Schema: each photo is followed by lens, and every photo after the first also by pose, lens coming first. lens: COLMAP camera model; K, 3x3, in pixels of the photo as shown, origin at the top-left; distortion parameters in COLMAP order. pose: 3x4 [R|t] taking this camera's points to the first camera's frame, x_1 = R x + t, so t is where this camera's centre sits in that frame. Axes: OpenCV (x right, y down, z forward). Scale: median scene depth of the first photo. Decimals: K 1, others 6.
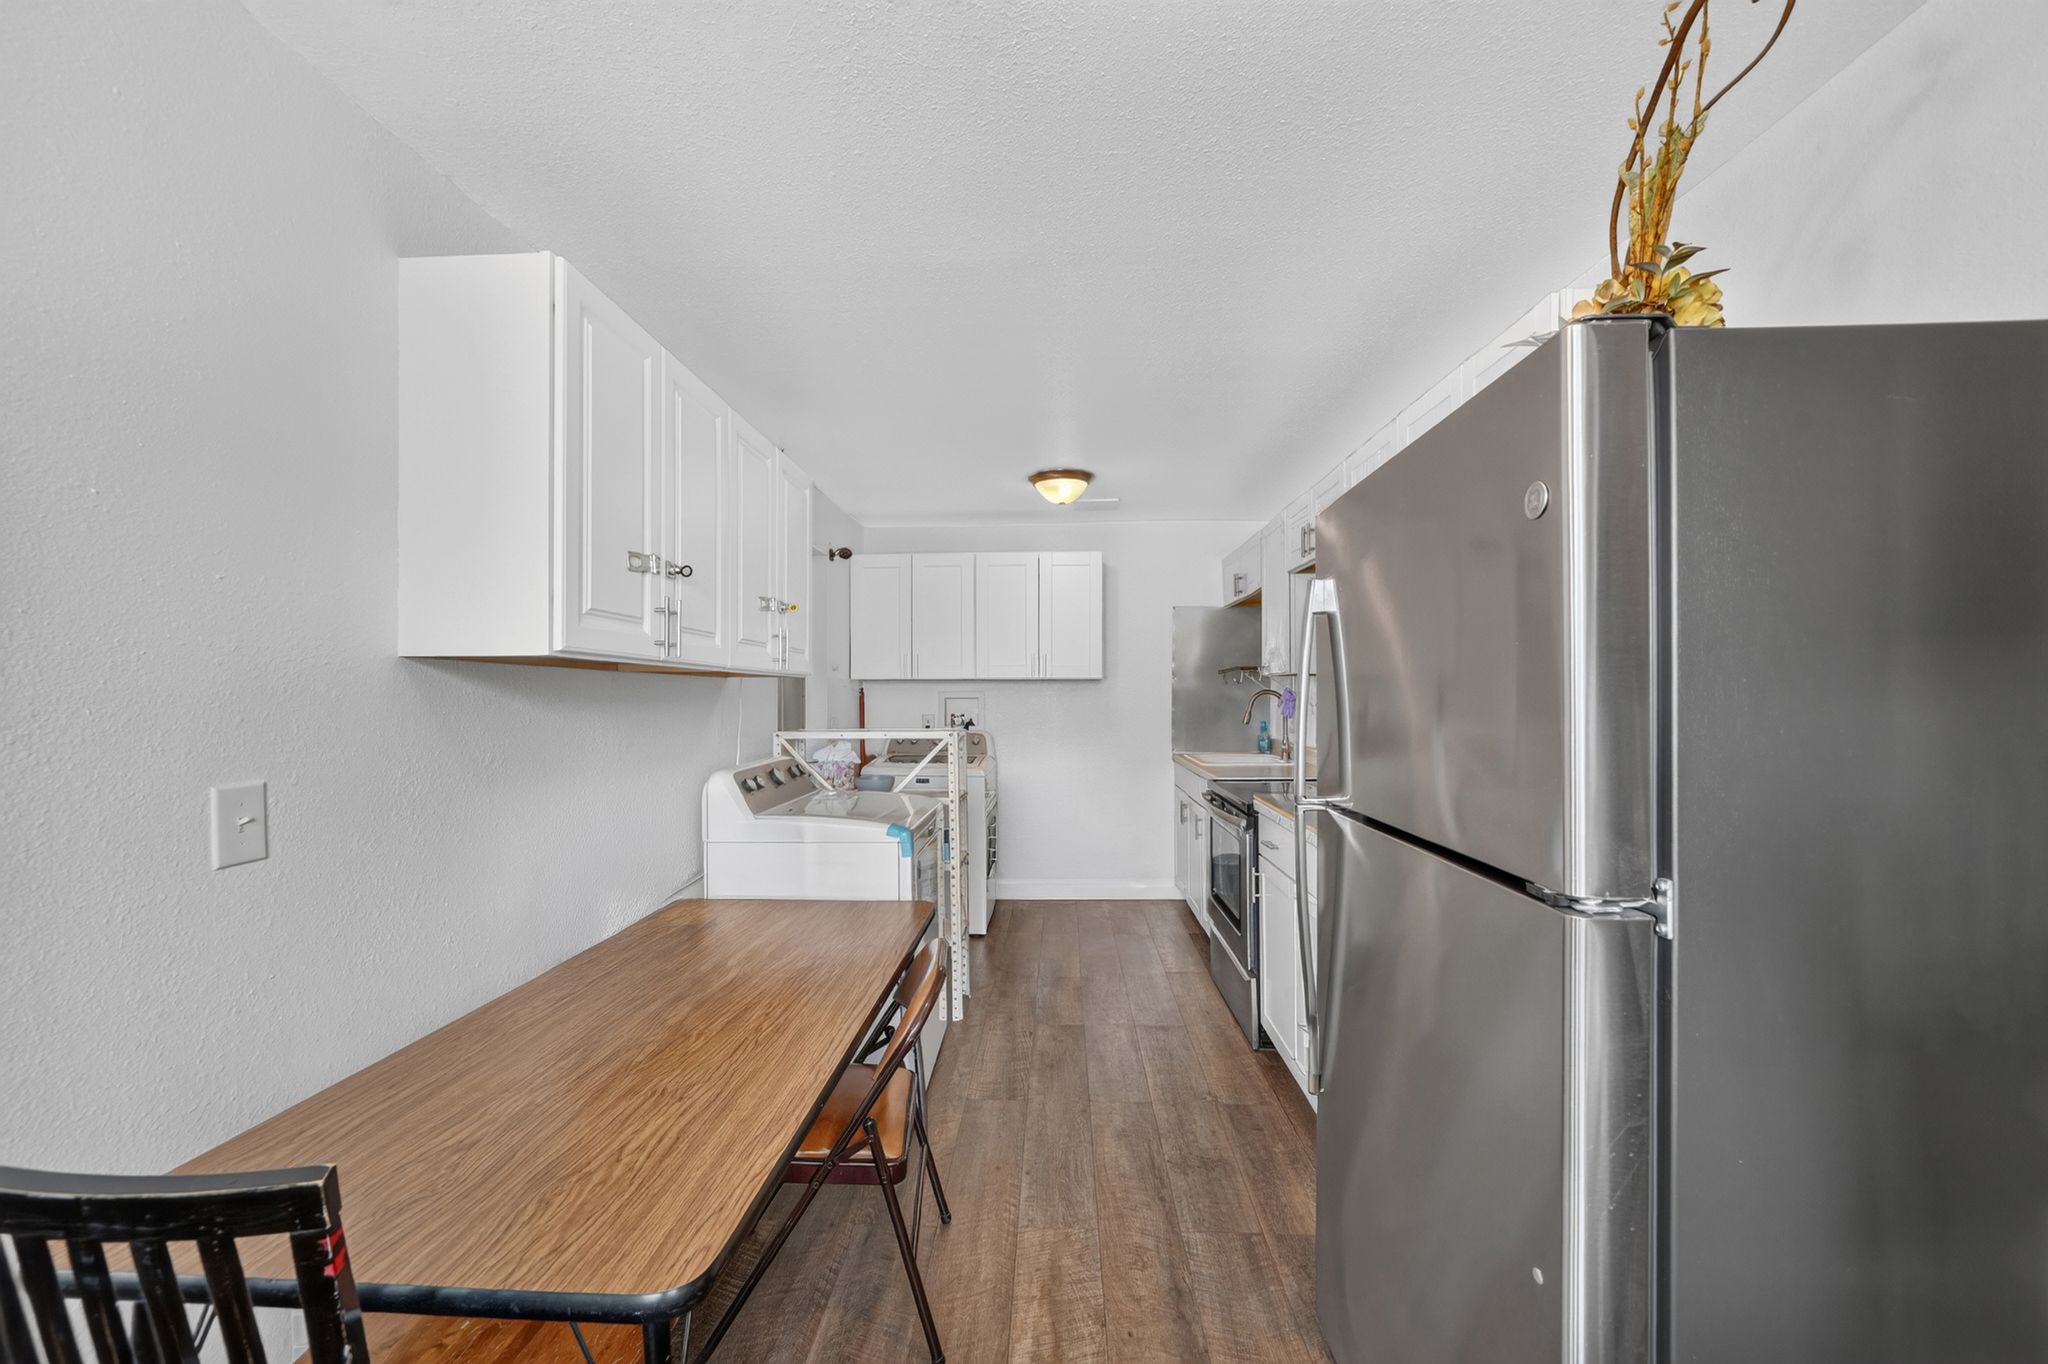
lens RADIAL K [[803.1, 0, 1021.8], [0, 803.1, 699.3], [0, 0, 1]] dist [-0.002159, 0.000131]
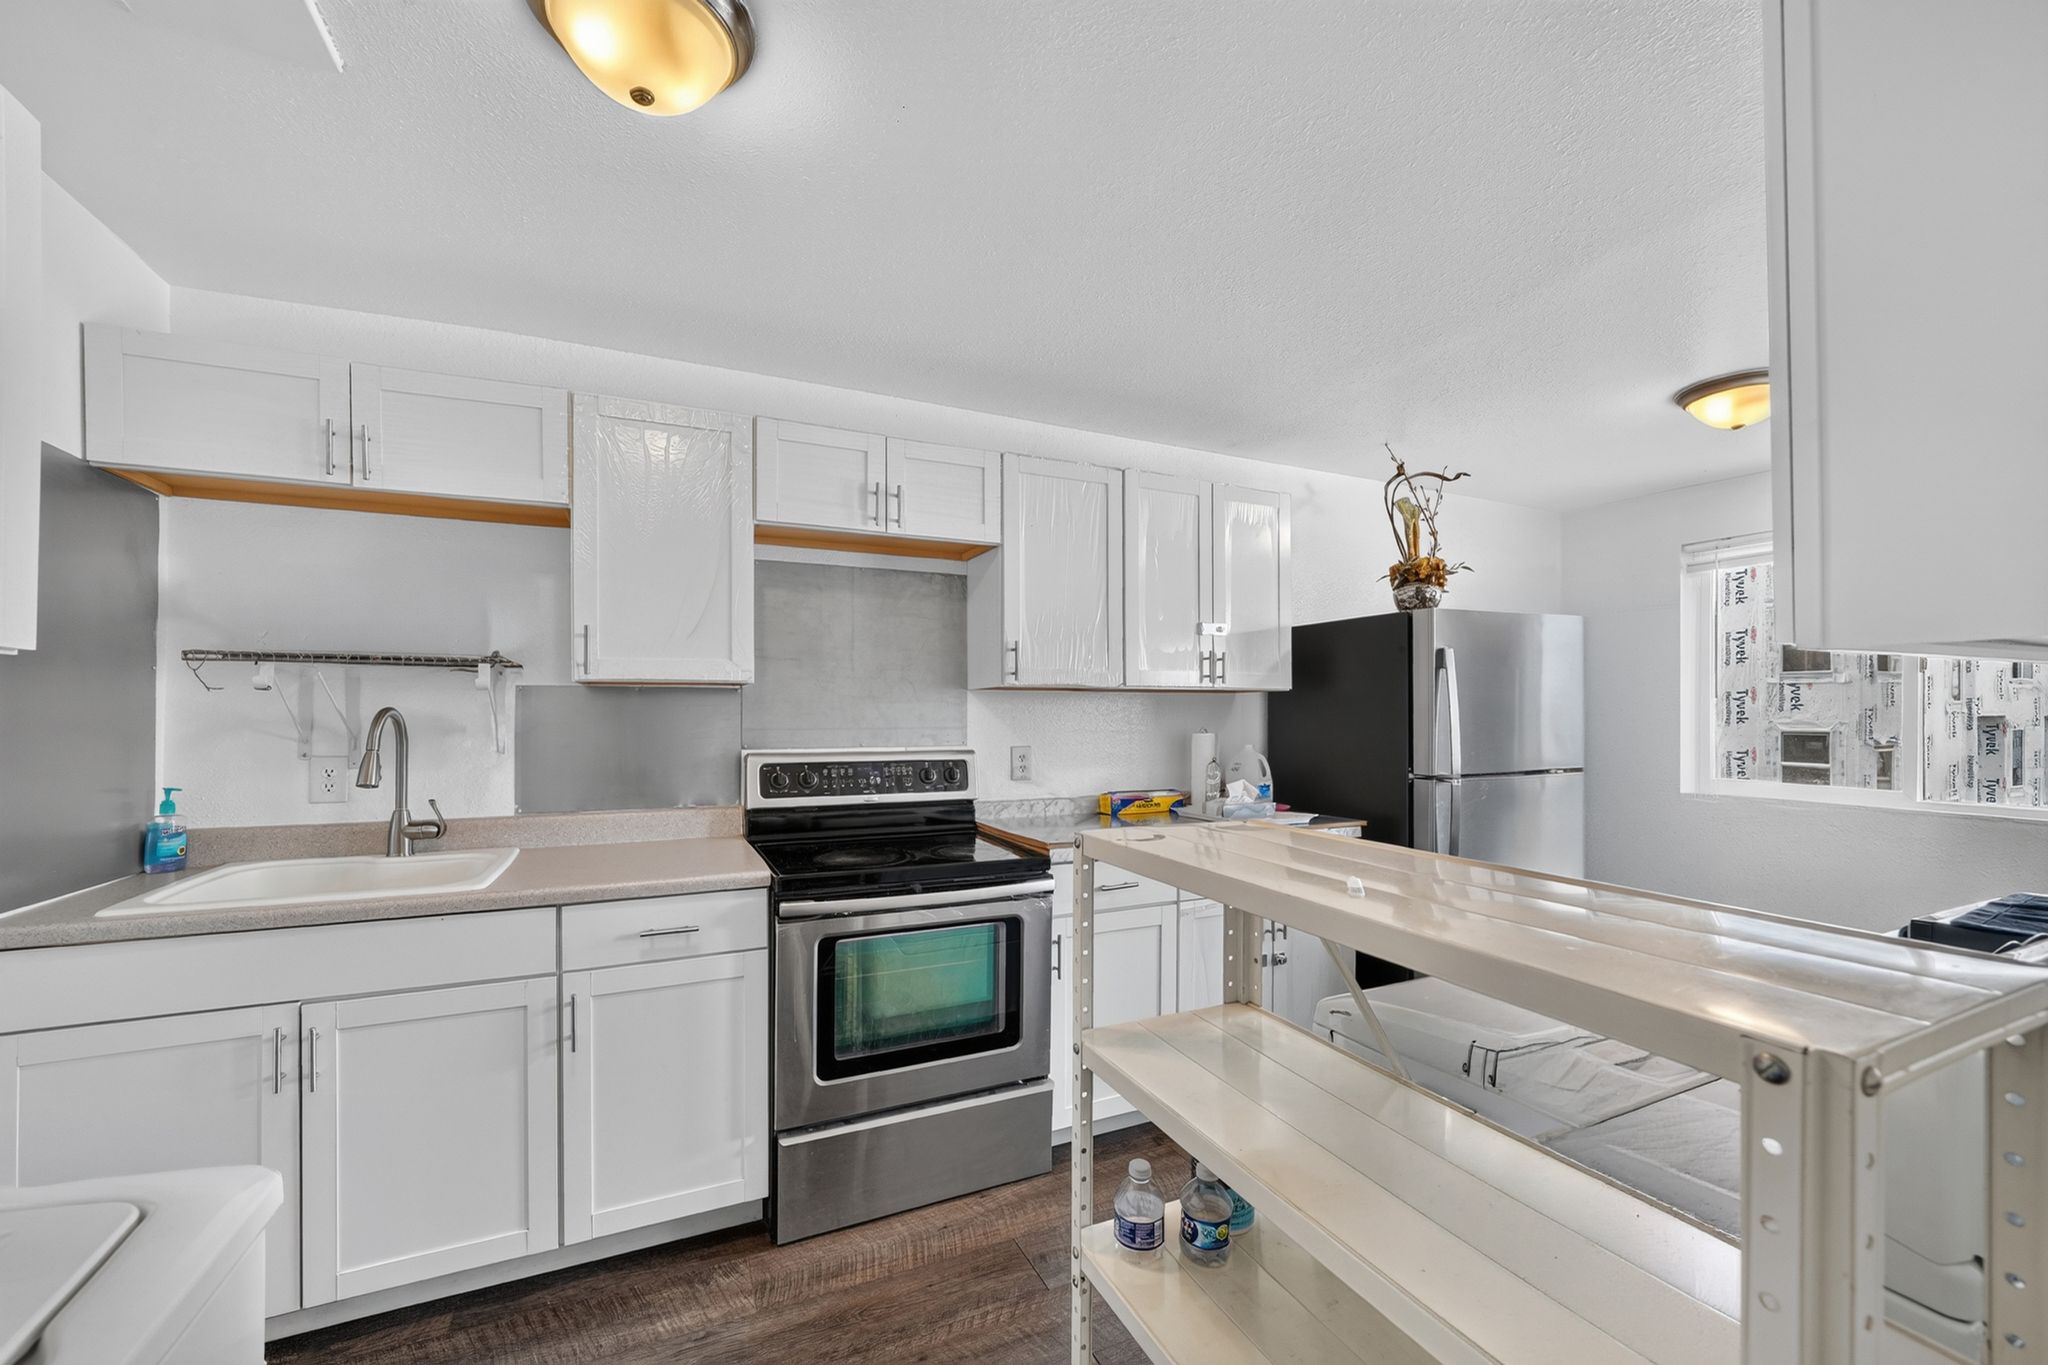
lens RADIAL K [[803.1, 0, 1021.8], [0, 803.1, 699.8], [0, 0, 1]] dist [-0.002159, 0.000131]
pose [[-0.458232, 0.006410, 0.888809, -0.292756], [0.001485, 0.999978, -0.006446, -0.013452], [-0.888831, -0.001634, -0.458232, 1.027764]]
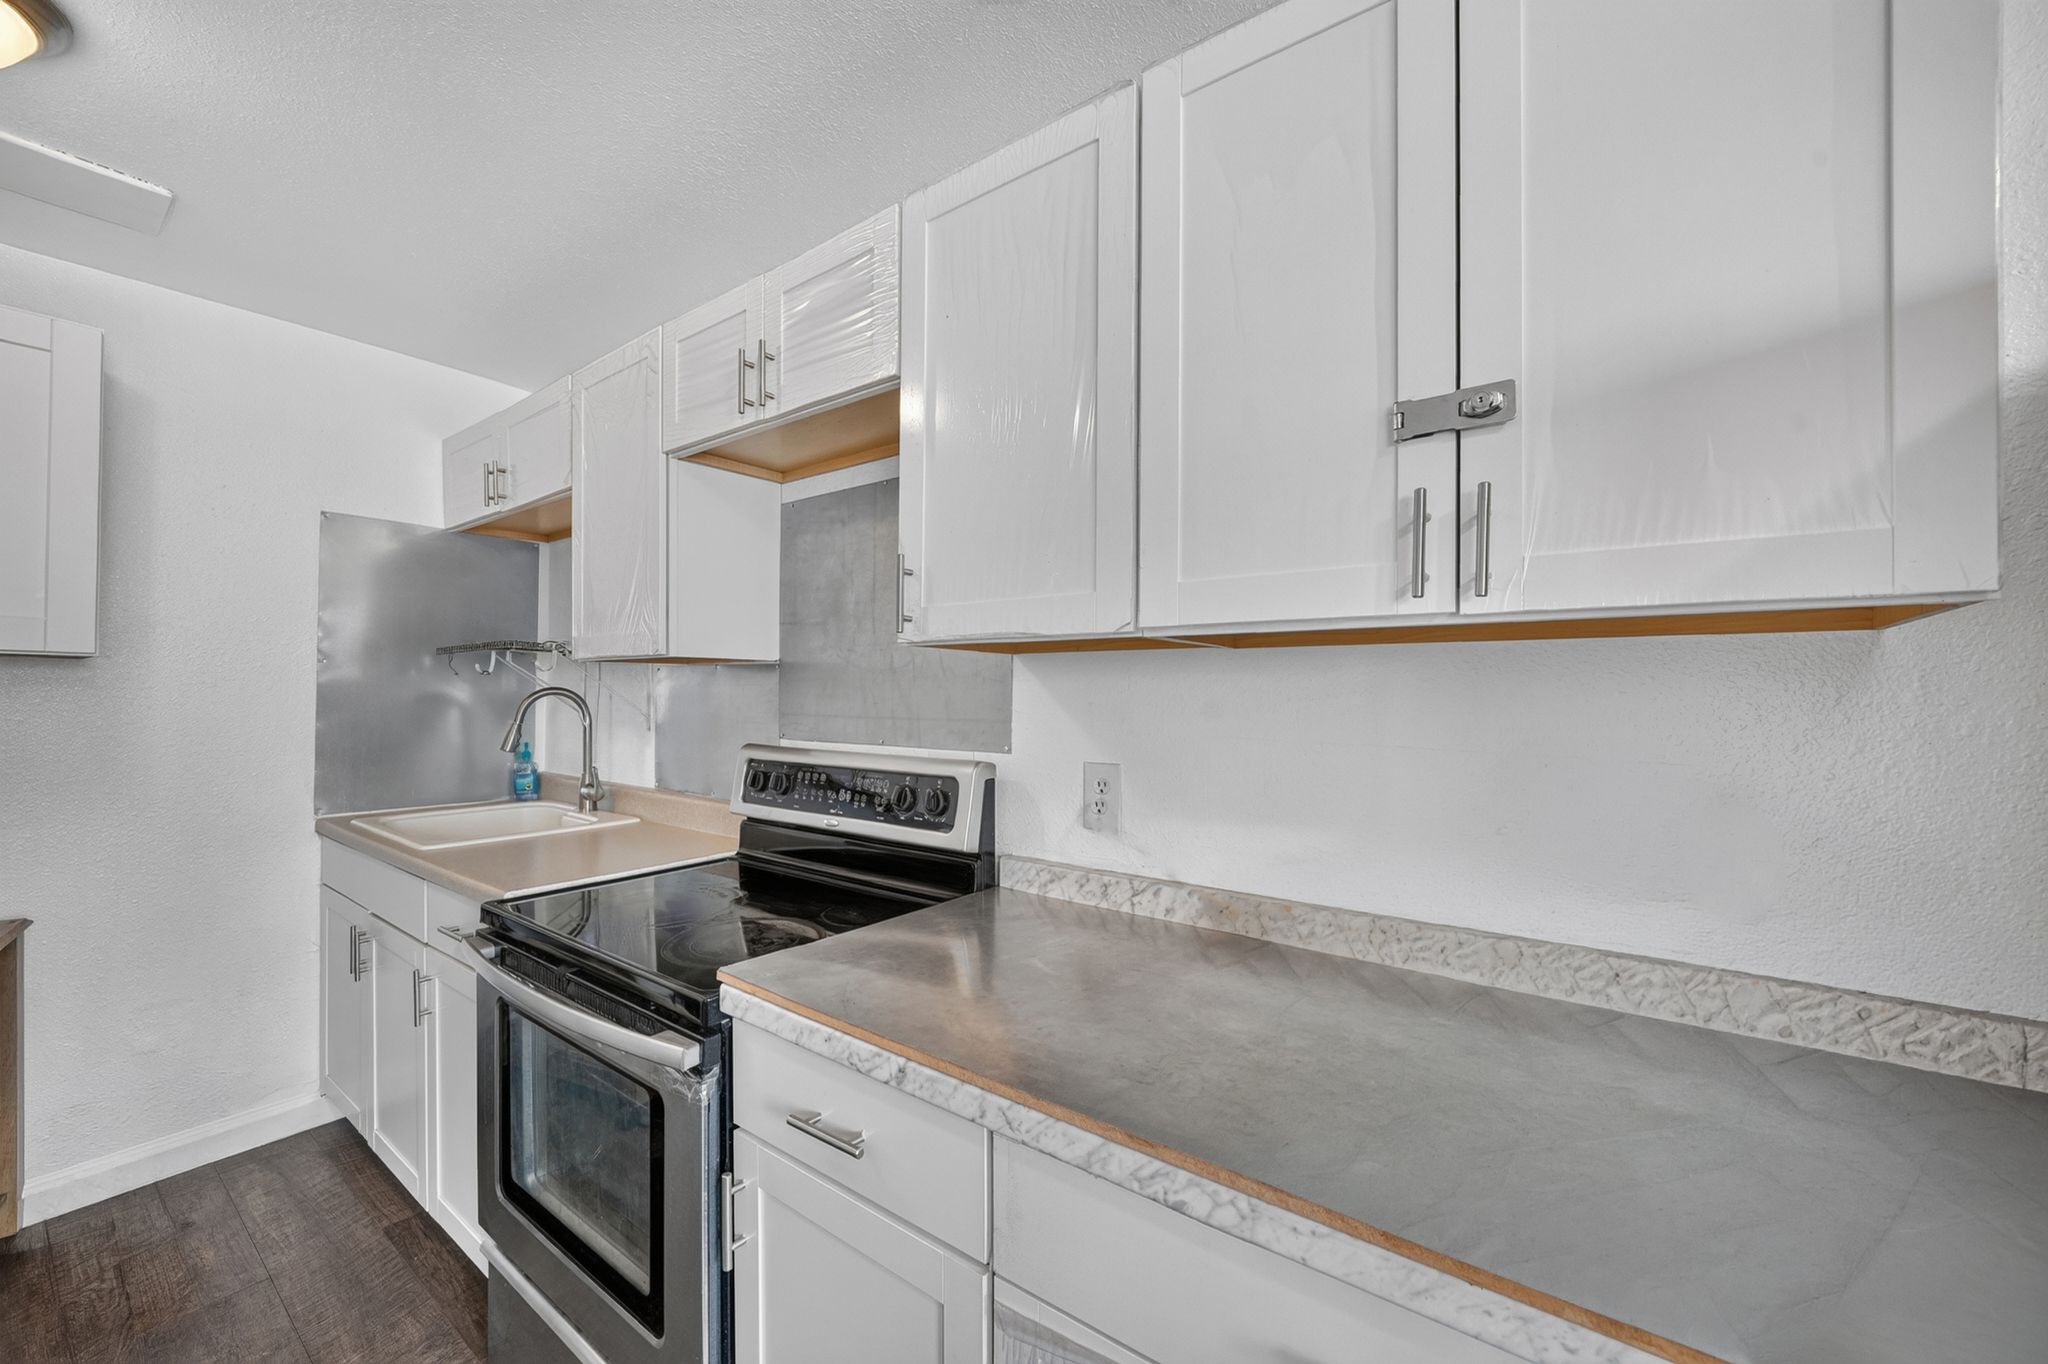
lens RADIAL K [[795.6, 0, 1024.0], [0, 795.6, 682.0], [0, 0, 1]] dist [-0.010896, -0.000077]
pose [[0.562110, 0.010854, 0.826991, 0.047042], [0.001958, 0.999894, -0.014454, -0.007376], [-0.827060, 0.009744, 0.562029, 0.502400]]
